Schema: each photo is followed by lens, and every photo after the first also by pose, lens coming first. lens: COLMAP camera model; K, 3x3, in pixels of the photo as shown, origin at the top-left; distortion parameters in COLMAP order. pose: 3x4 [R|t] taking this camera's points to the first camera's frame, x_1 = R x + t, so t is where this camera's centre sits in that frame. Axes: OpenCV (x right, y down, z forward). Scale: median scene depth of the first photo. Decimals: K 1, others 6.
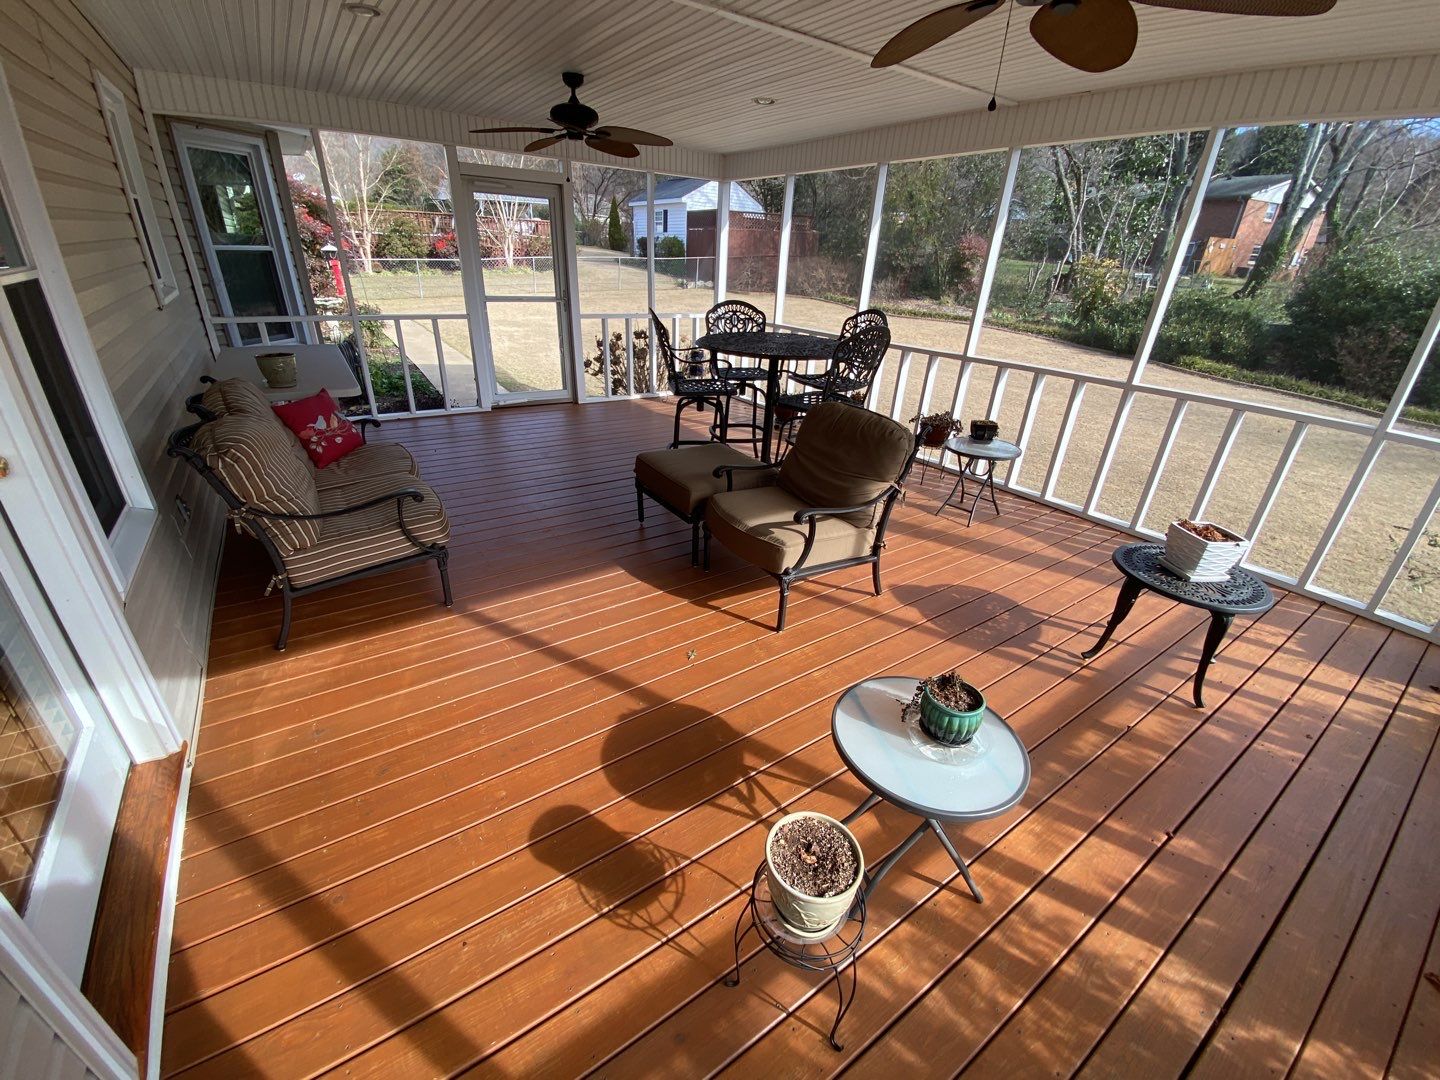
lens RADIAL K [[587.5, 0, 720.0], [0, 587.5, 540.0], [0, 0, 1]] dist [0.013749, -0.004122]
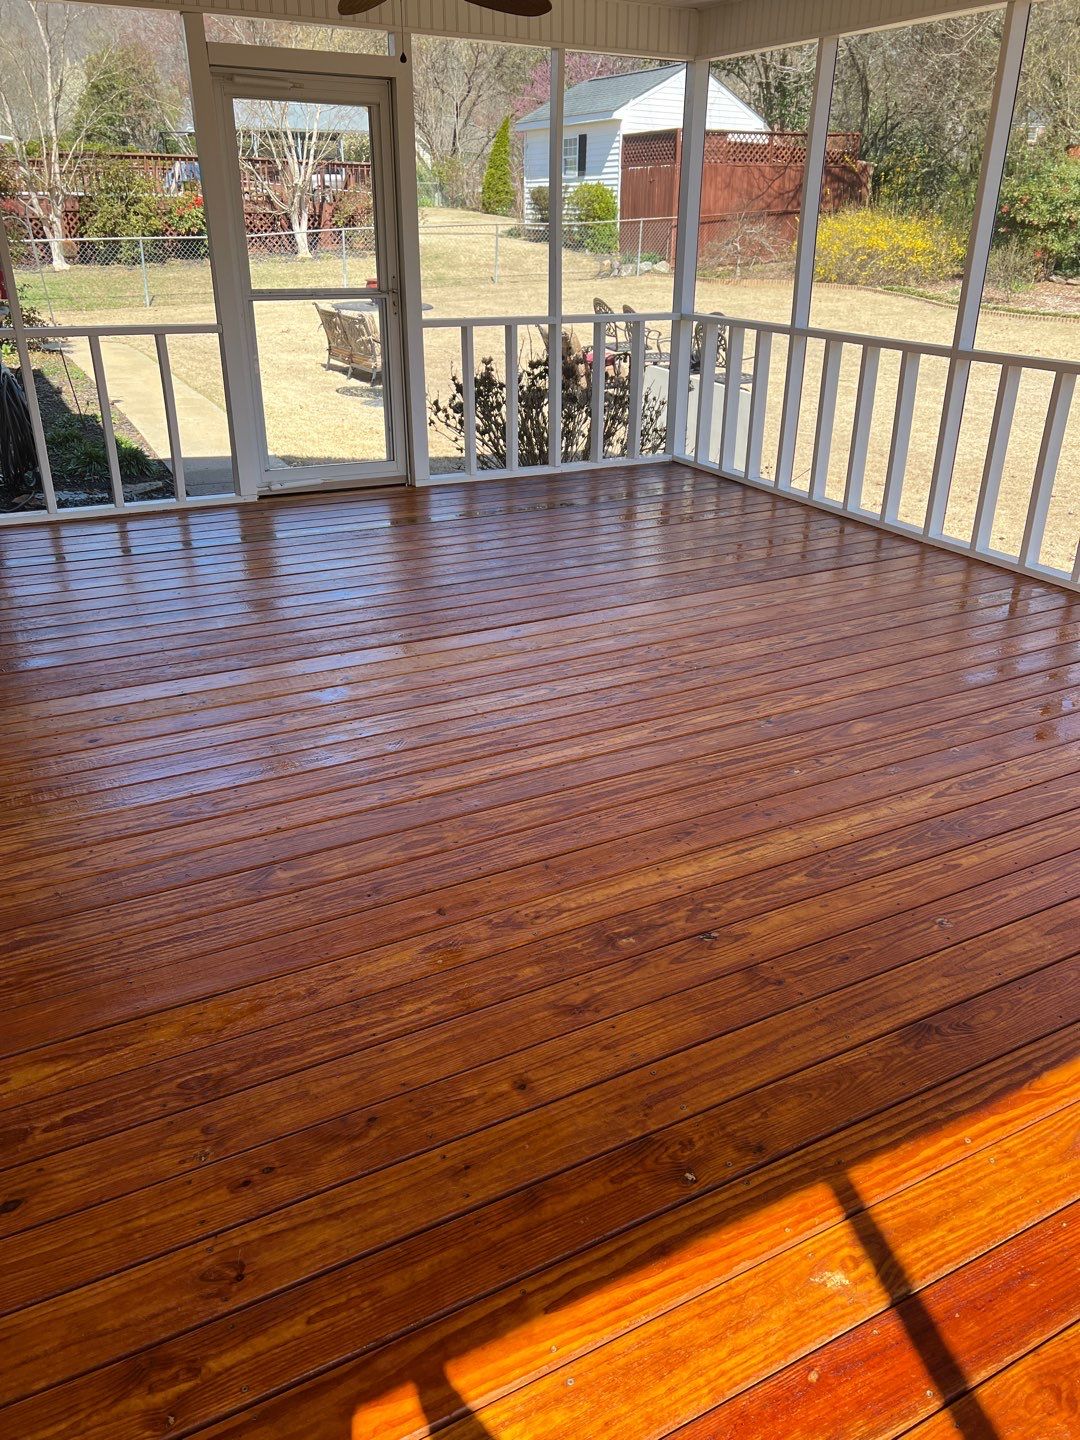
lens RADIAL K [[1058.2, 0, 540.0], [0, 1058.2, 720.0], [0, 0, 1]] dist [0.001479, 0.000691]
pose [[0.992490, 0.010863, -0.121843, -0.010760], [-0.013585, 0.999676, -0.021534, -0.002150], [0.121569, 0.023028, 0.992316, 0.067493]]
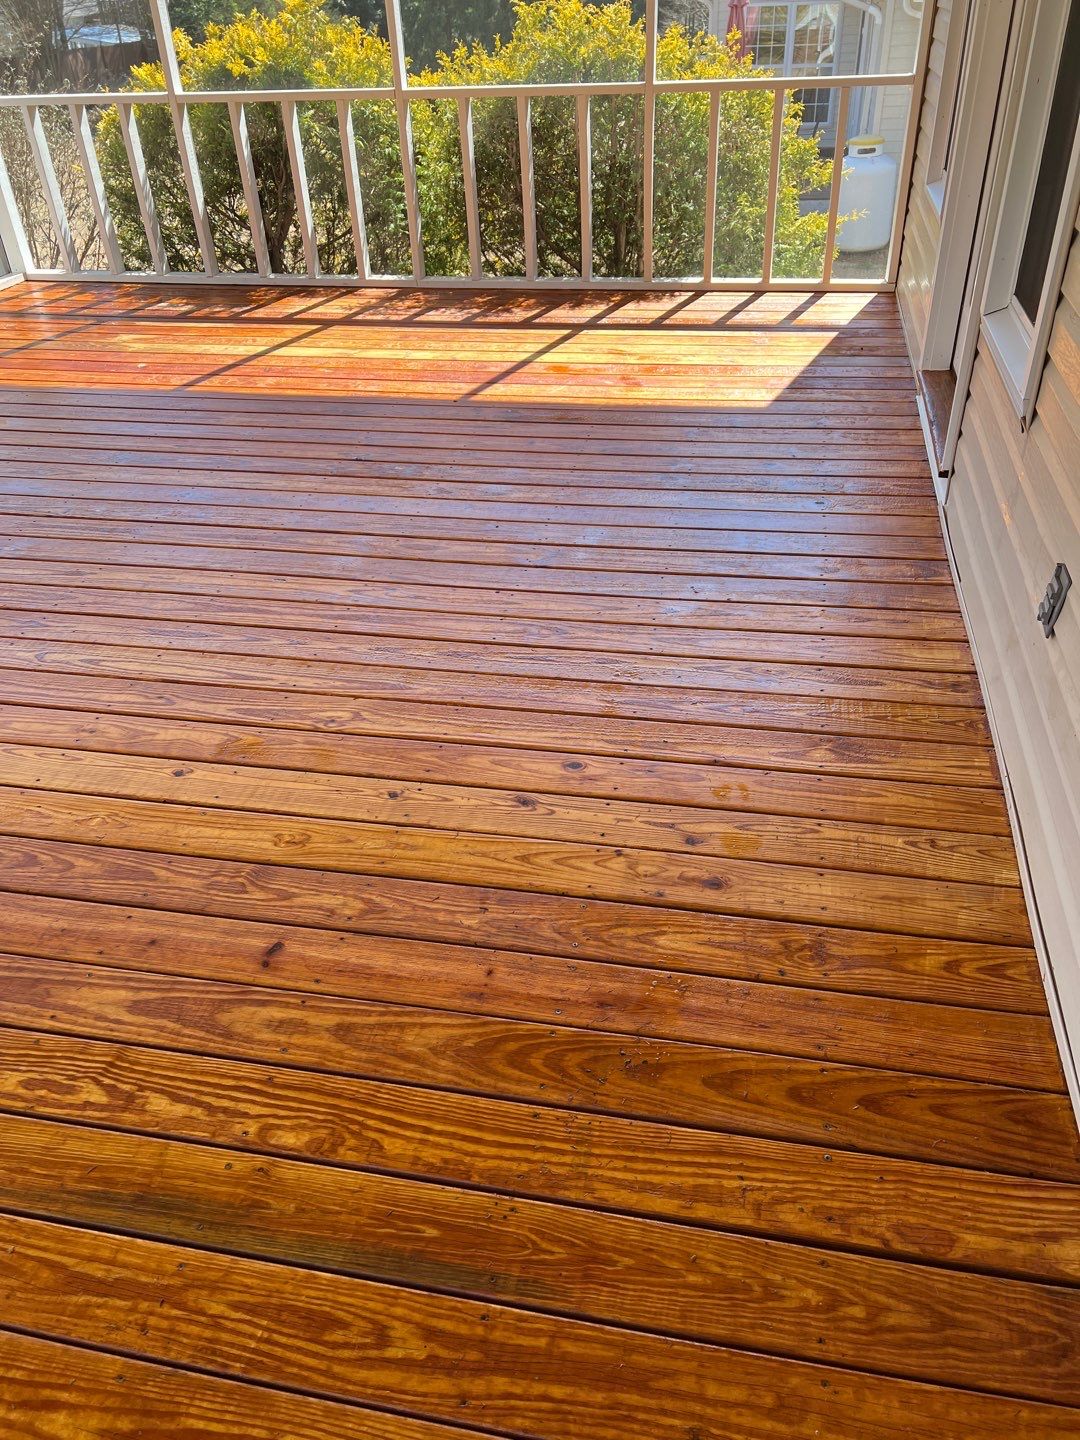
lens RADIAL K [[1108.5, 0, 540.0], [0, 1108.5, 720.0], [0, 0, 1]] dist [-0.000602, 0.000098]
pose [[-0.694185, -0.449894, 0.561875, -1.018302], [0.284616, 0.545422, 0.788358, -0.673341], [-0.661136, 0.707185, -0.250577, 1.275173]]
